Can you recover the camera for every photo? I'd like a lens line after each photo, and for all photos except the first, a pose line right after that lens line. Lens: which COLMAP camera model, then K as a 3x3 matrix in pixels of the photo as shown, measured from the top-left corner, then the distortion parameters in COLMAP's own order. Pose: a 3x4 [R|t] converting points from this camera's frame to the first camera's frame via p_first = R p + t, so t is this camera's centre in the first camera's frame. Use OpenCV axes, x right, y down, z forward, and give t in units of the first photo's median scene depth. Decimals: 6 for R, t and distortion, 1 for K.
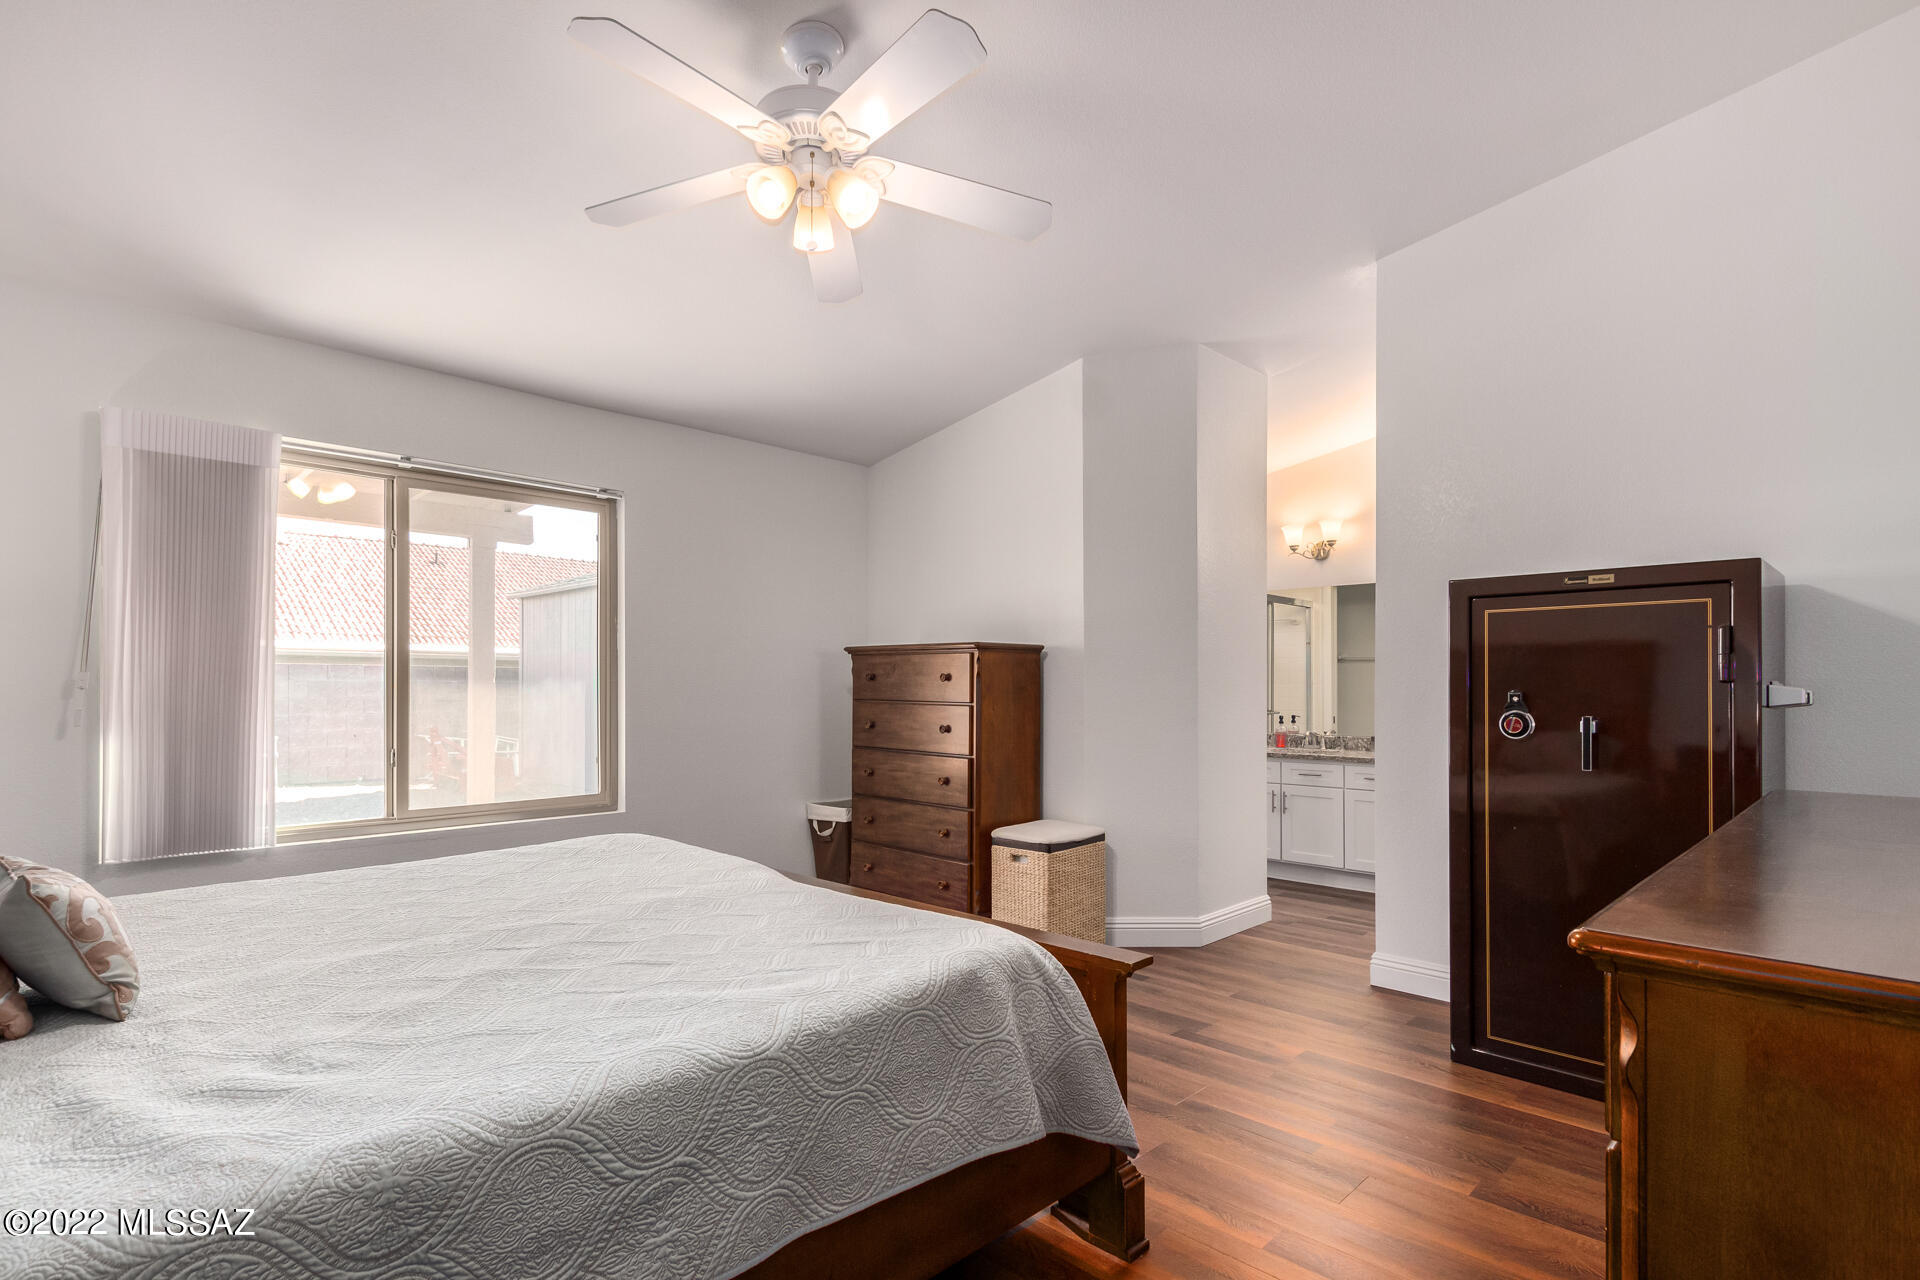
lens RADIAL K [[934.0, 0, 960.1], [0, 934.0, 655.6], [0, 0, 1]] dist [0.002685, -0.001176]
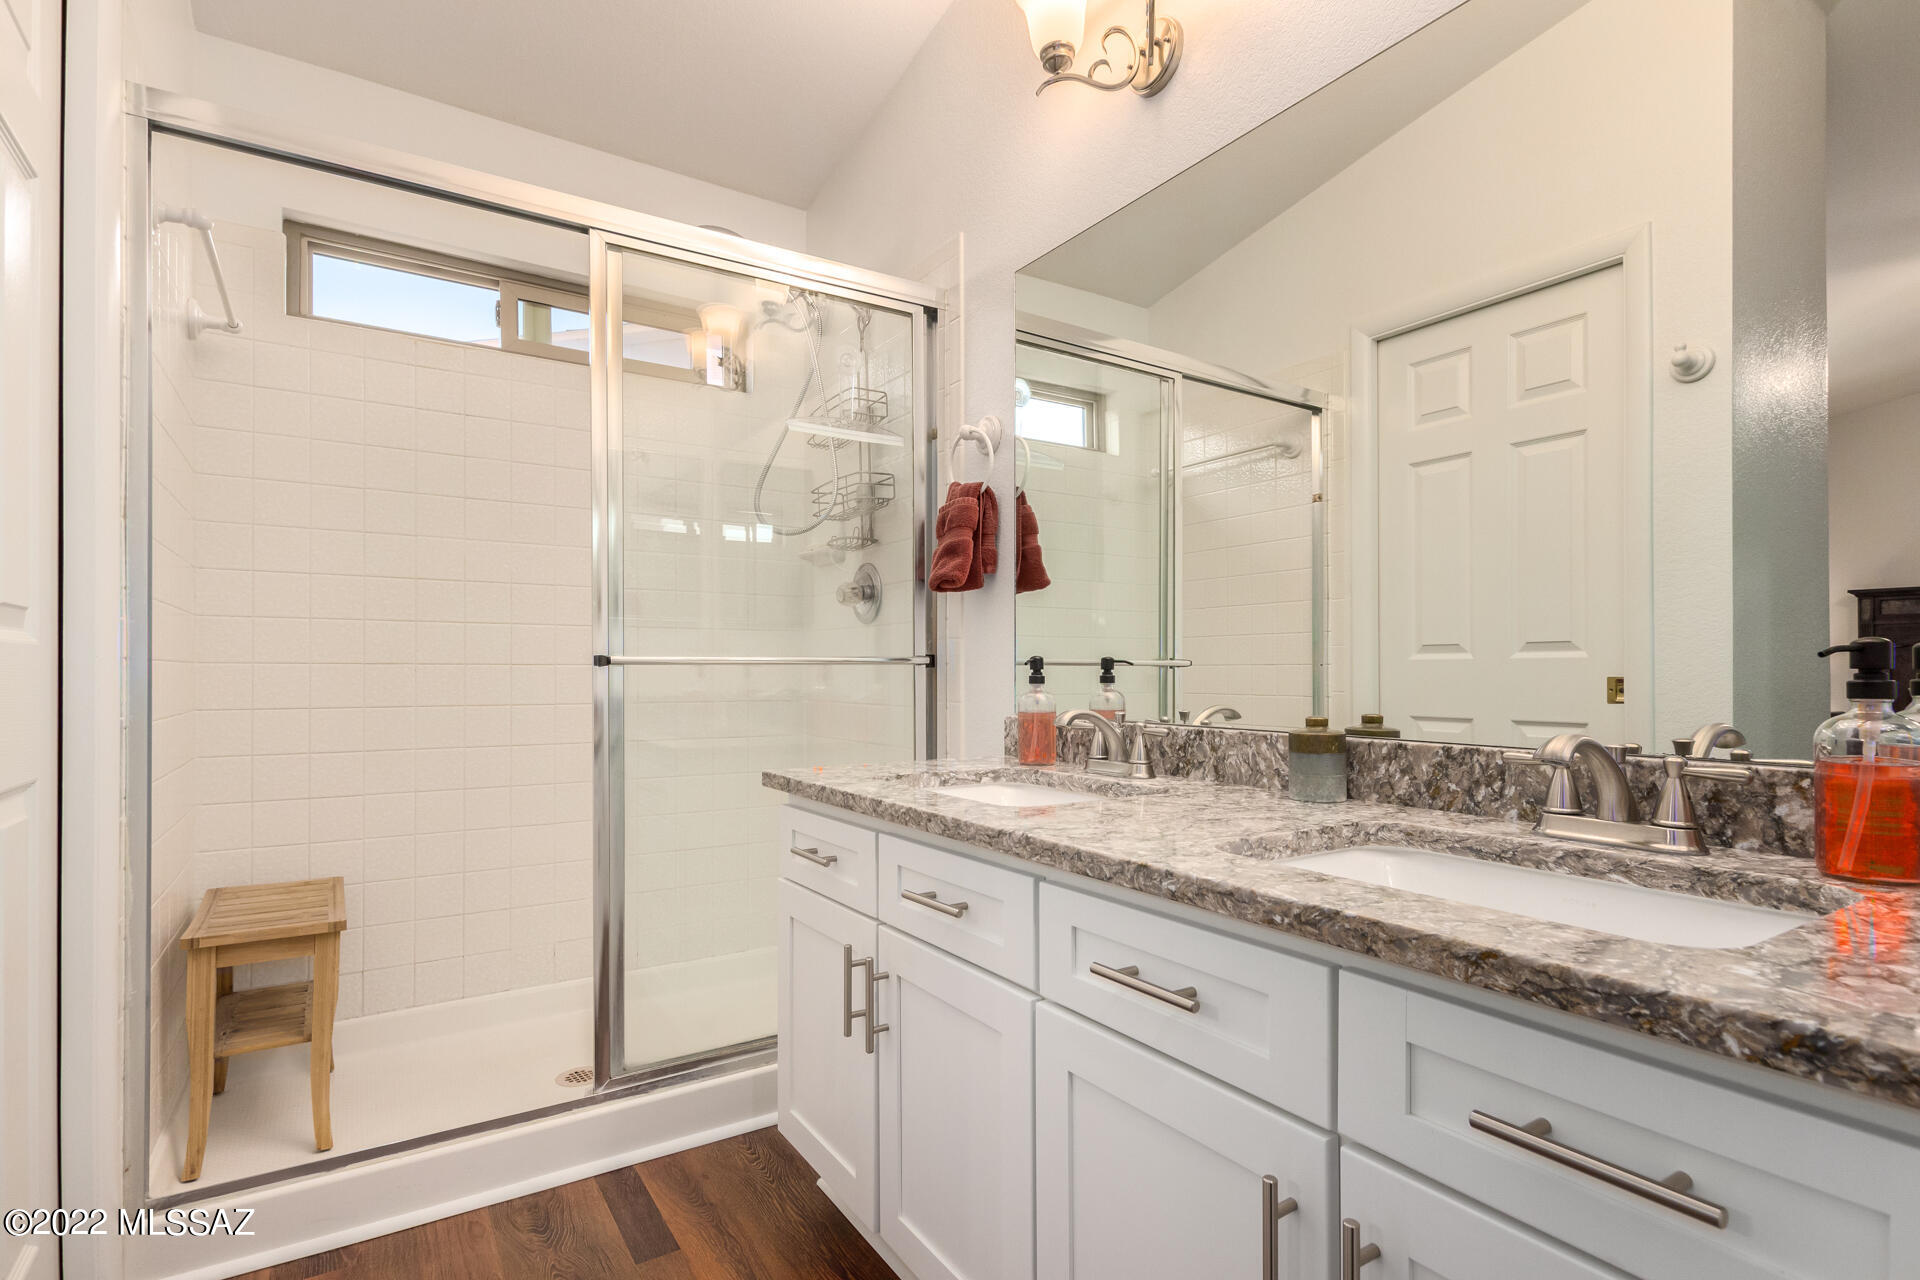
lens RADIAL K [[934.0, 0, 960.1], [0, 934.0, 655.6], [0, 0, 1]] dist [0.002685, -0.001176]
pose [[0.974863, -0.004774, -0.222753, 0.389582], [0.008984, 0.999800, 0.017894, 0.059073], [0.222623, -0.019445, 0.974711, 0.714096]]
